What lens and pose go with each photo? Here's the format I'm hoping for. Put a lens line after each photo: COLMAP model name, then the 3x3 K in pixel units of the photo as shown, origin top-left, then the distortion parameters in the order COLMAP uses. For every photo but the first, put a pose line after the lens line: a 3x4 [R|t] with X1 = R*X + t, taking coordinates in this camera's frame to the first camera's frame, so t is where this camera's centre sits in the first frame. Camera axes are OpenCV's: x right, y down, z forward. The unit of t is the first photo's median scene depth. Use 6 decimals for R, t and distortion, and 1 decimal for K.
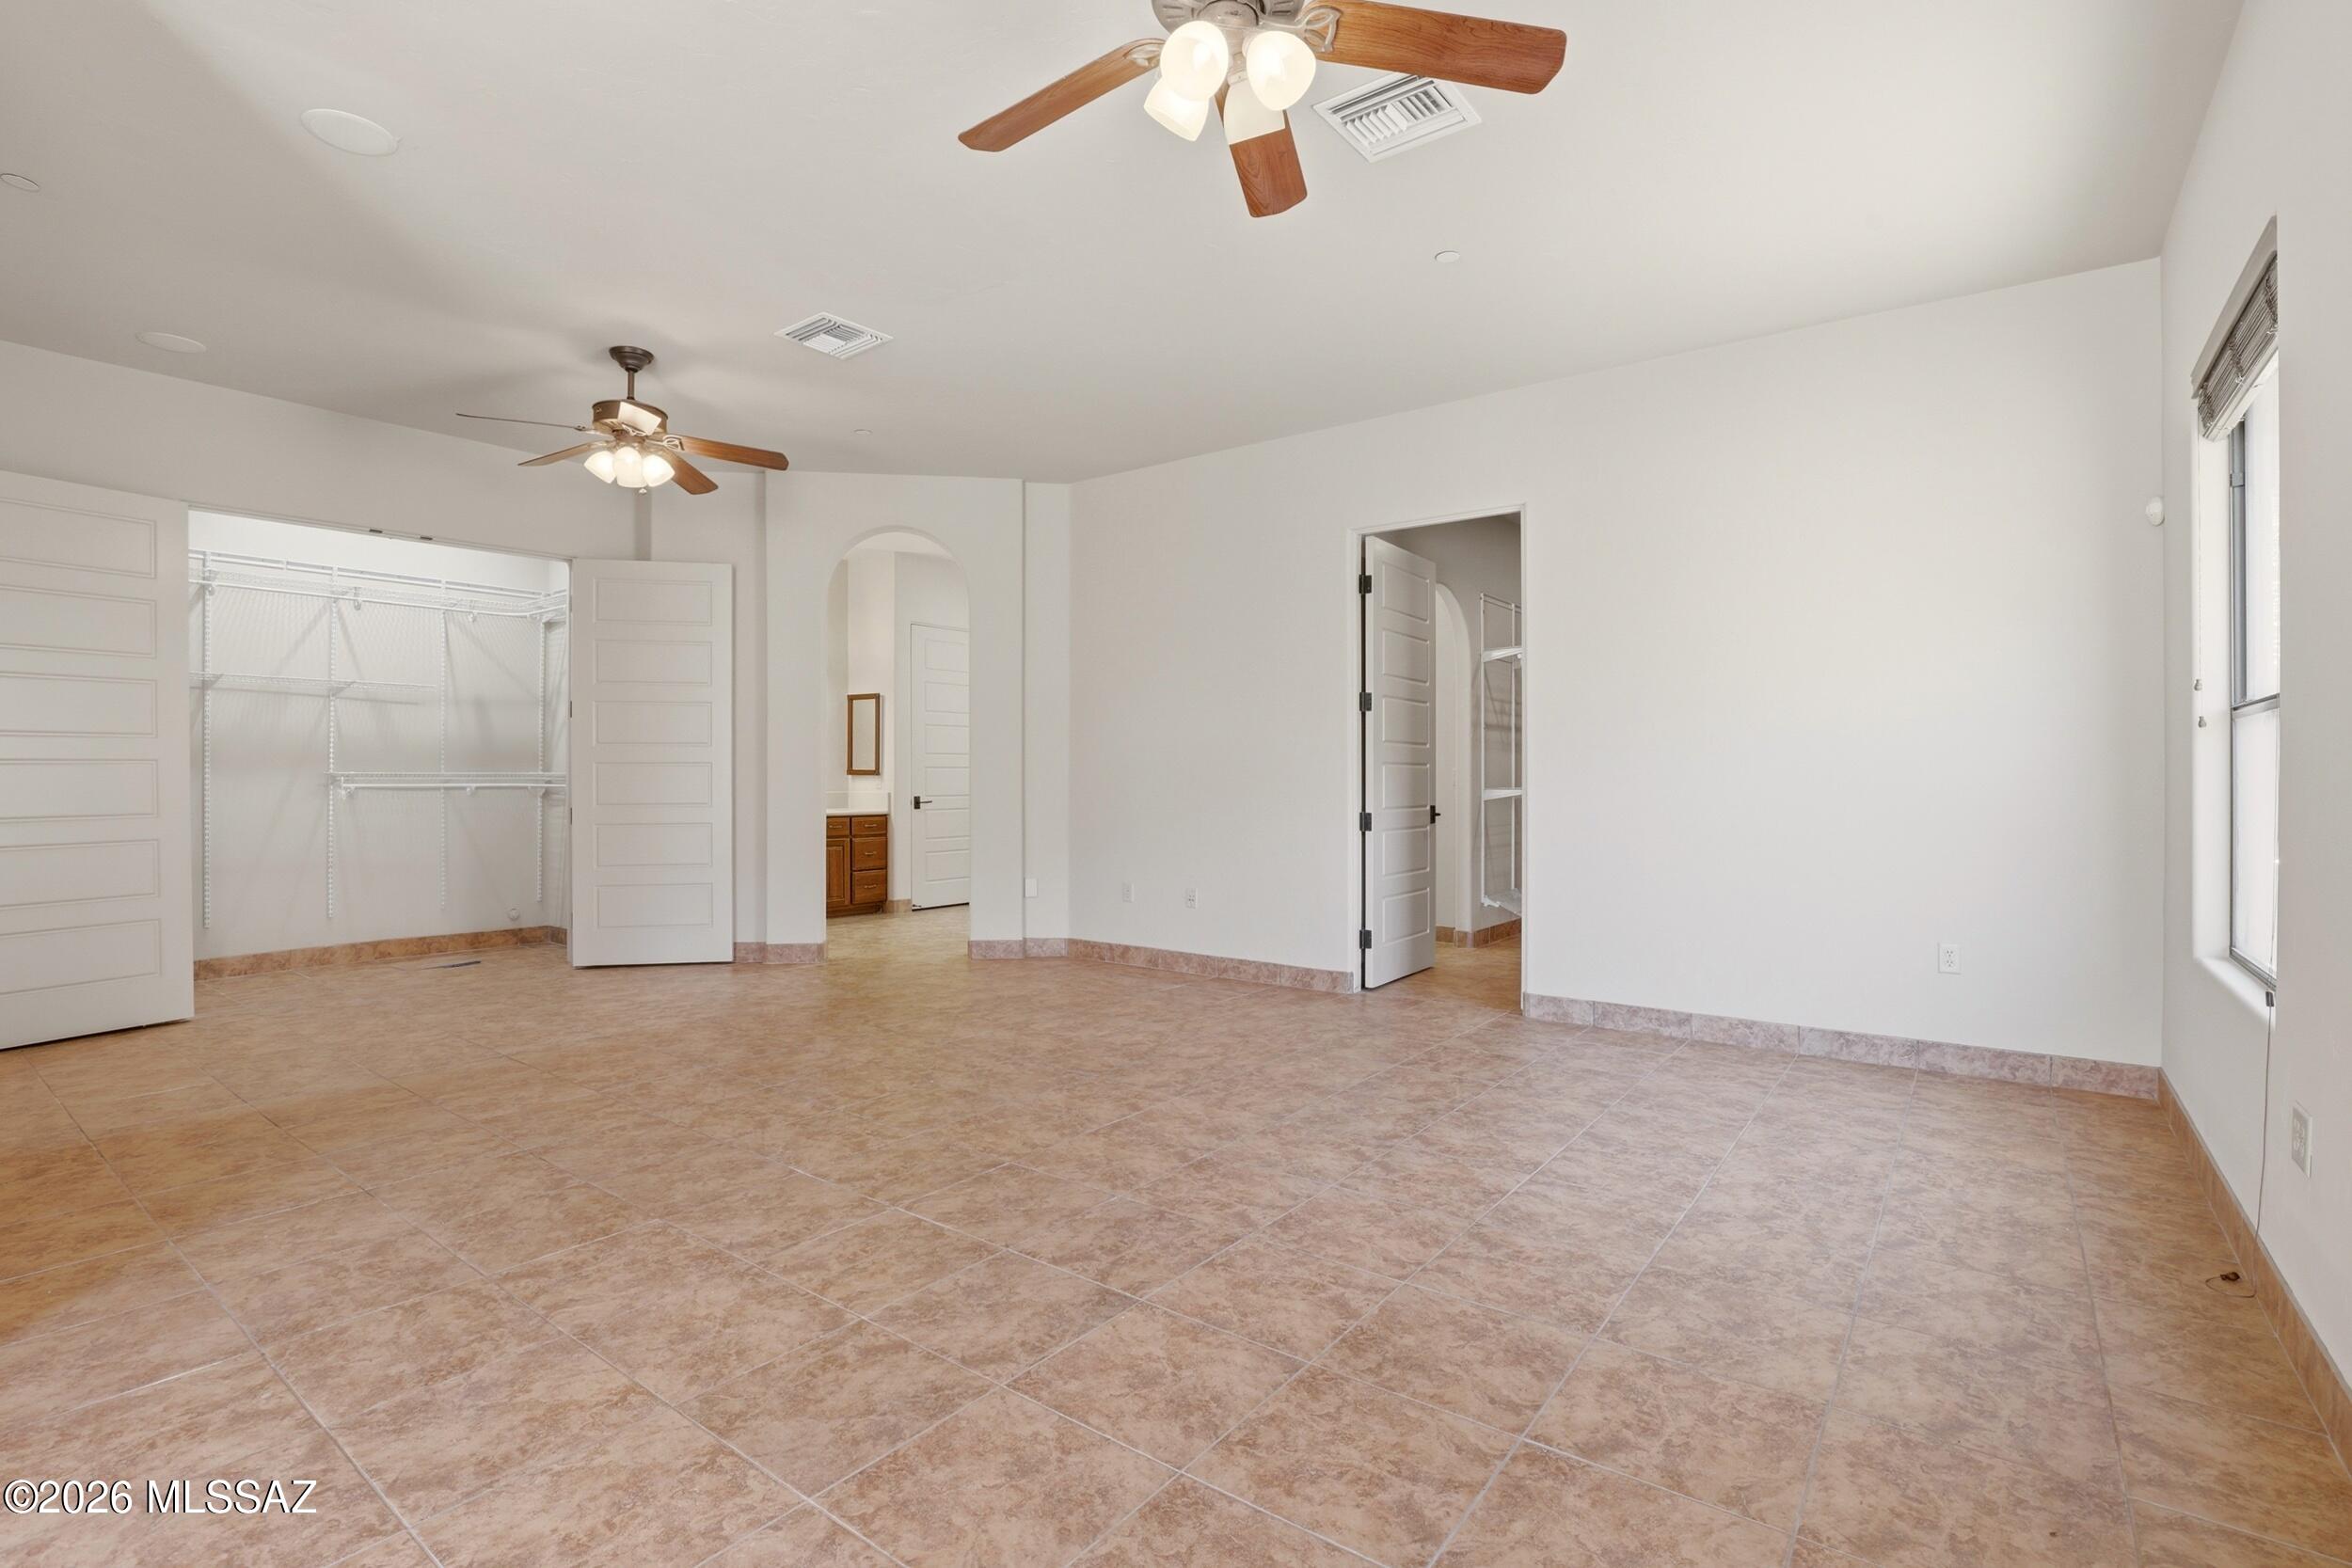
lens RADIAL K [[1084.3, 0, 1162.0], [0, 1084.3, 783.6], [0, 0, 1]] dist [-0.026737, 0.000013]
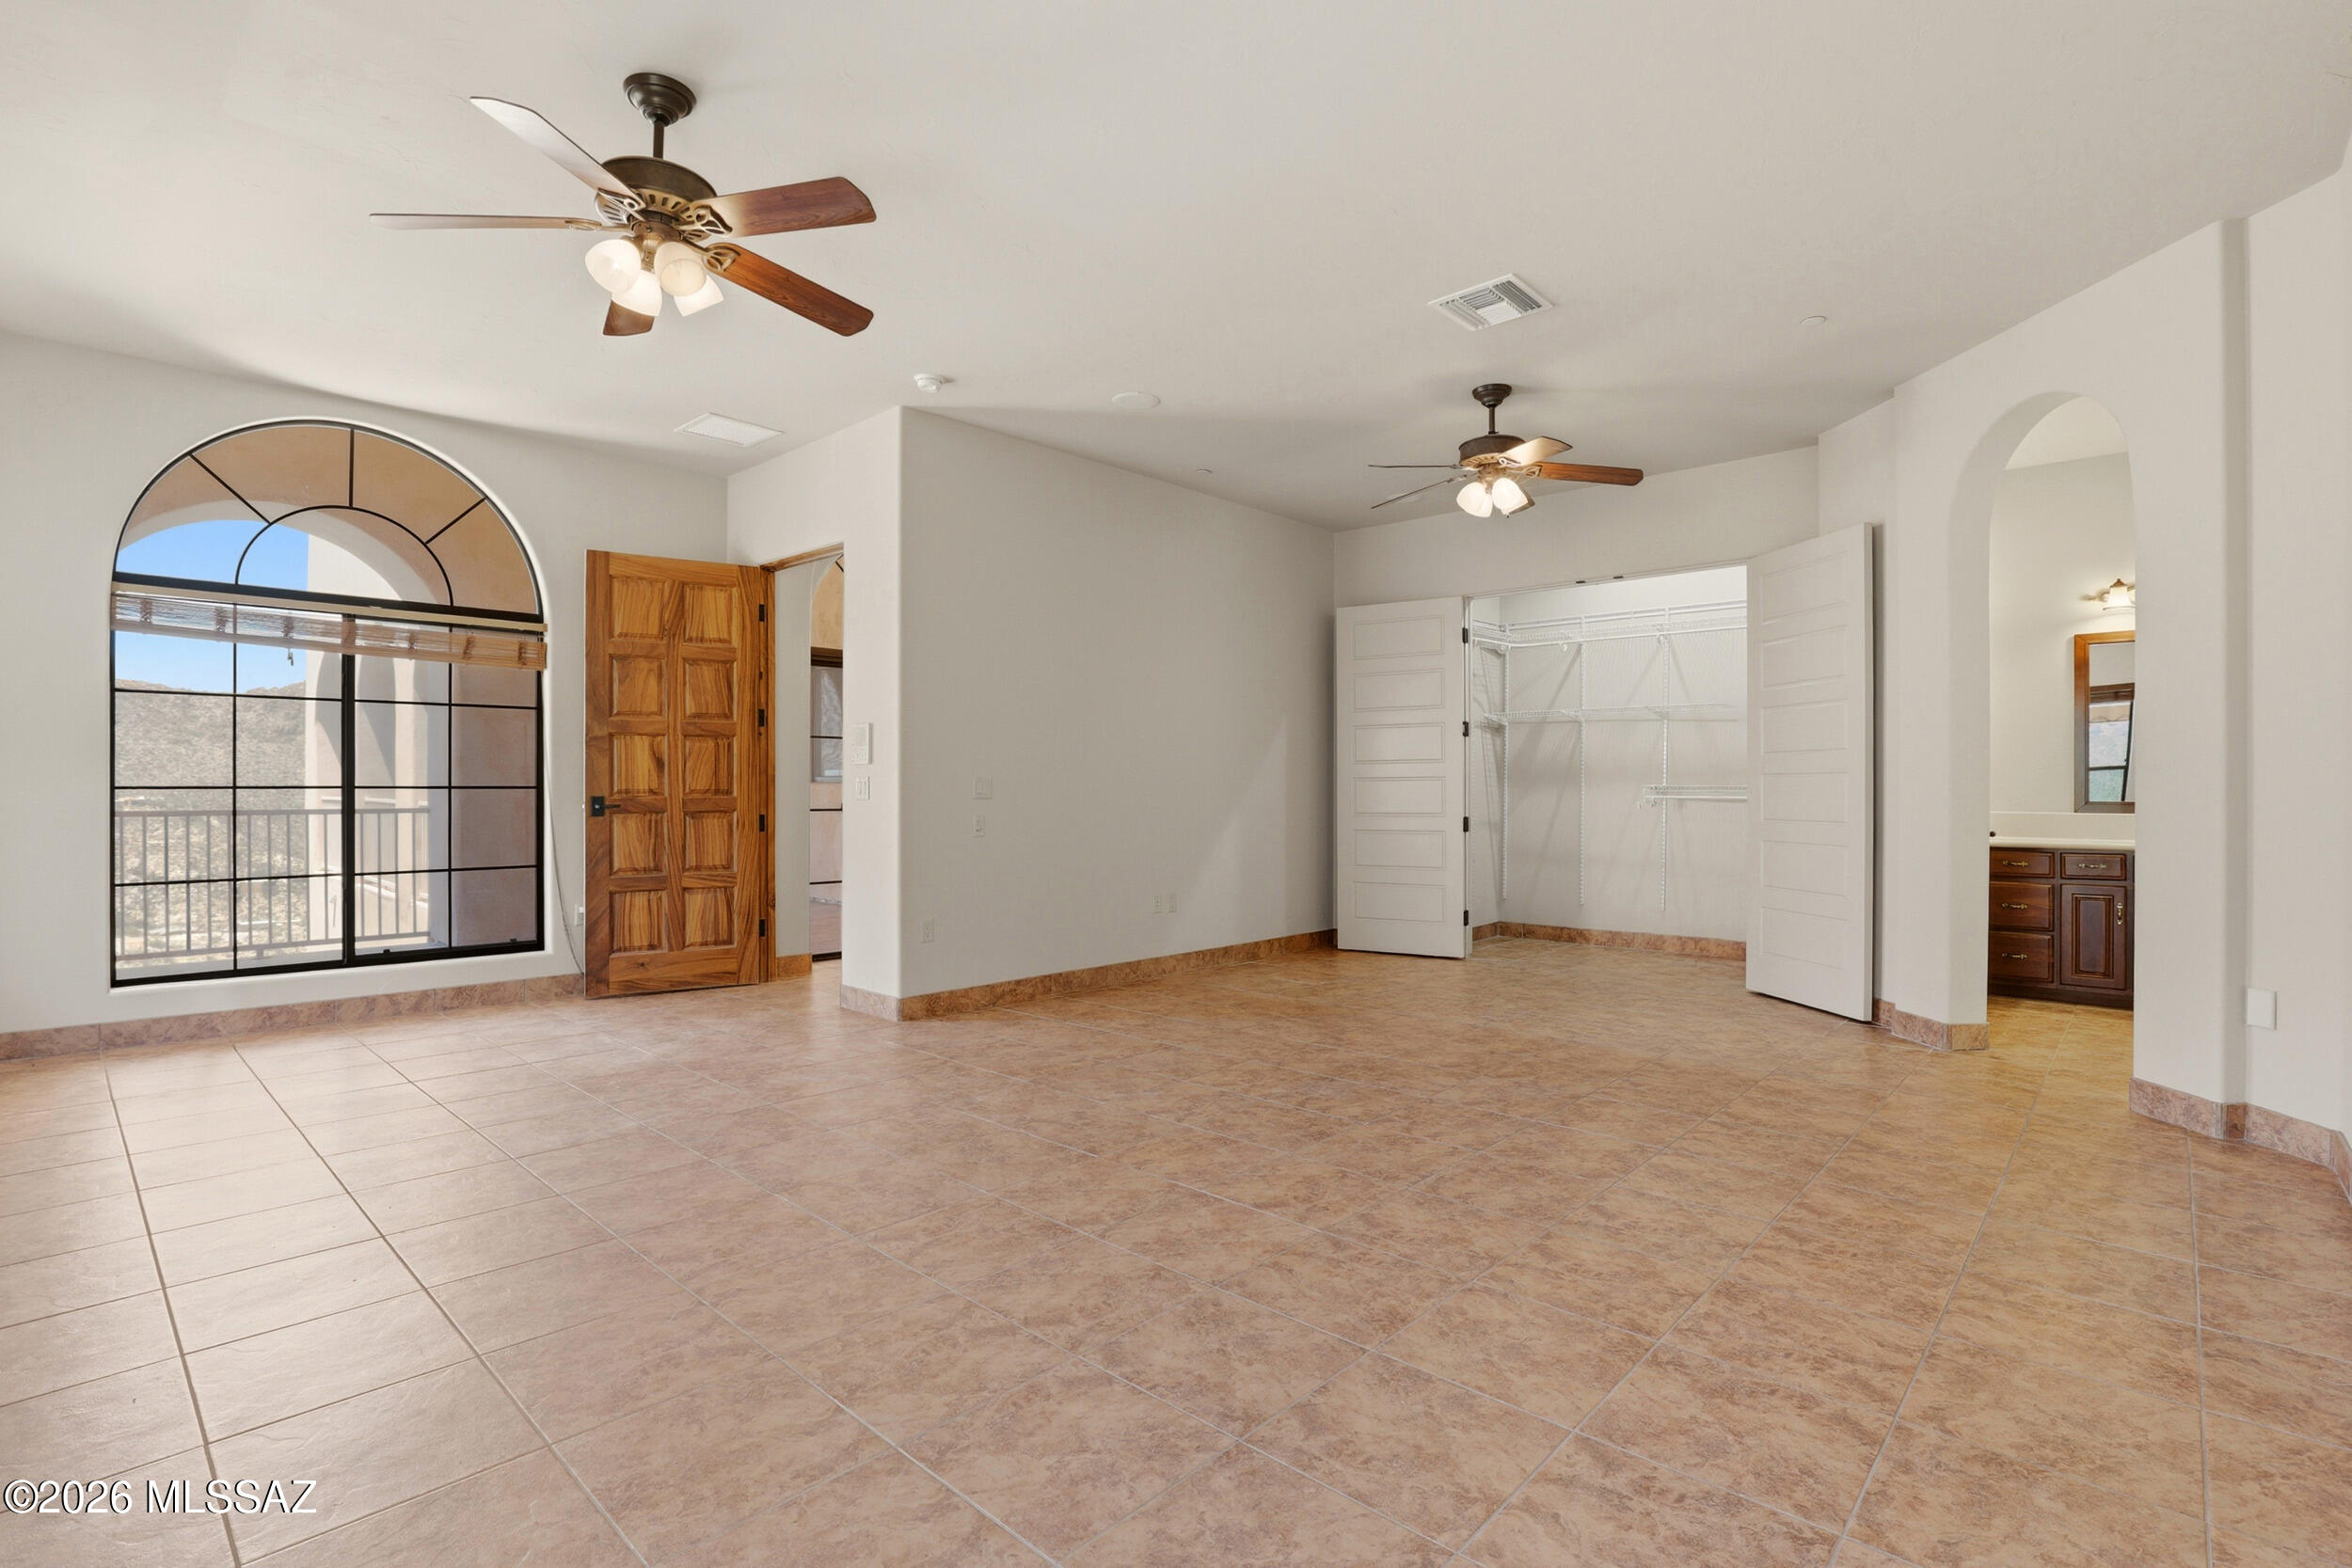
lens RADIAL K [[1084.3, 0, 1162.0], [0, 1084.3, 783.6], [0, 0, 1]] dist [-0.026737, 0.000013]
pose [[-0.092020, -0.006343, -0.995737, 0.782793], [-0.008167, 0.999951, -0.005615, -0.001952], [0.995724, 0.007616, -0.092068, 1.015461]]
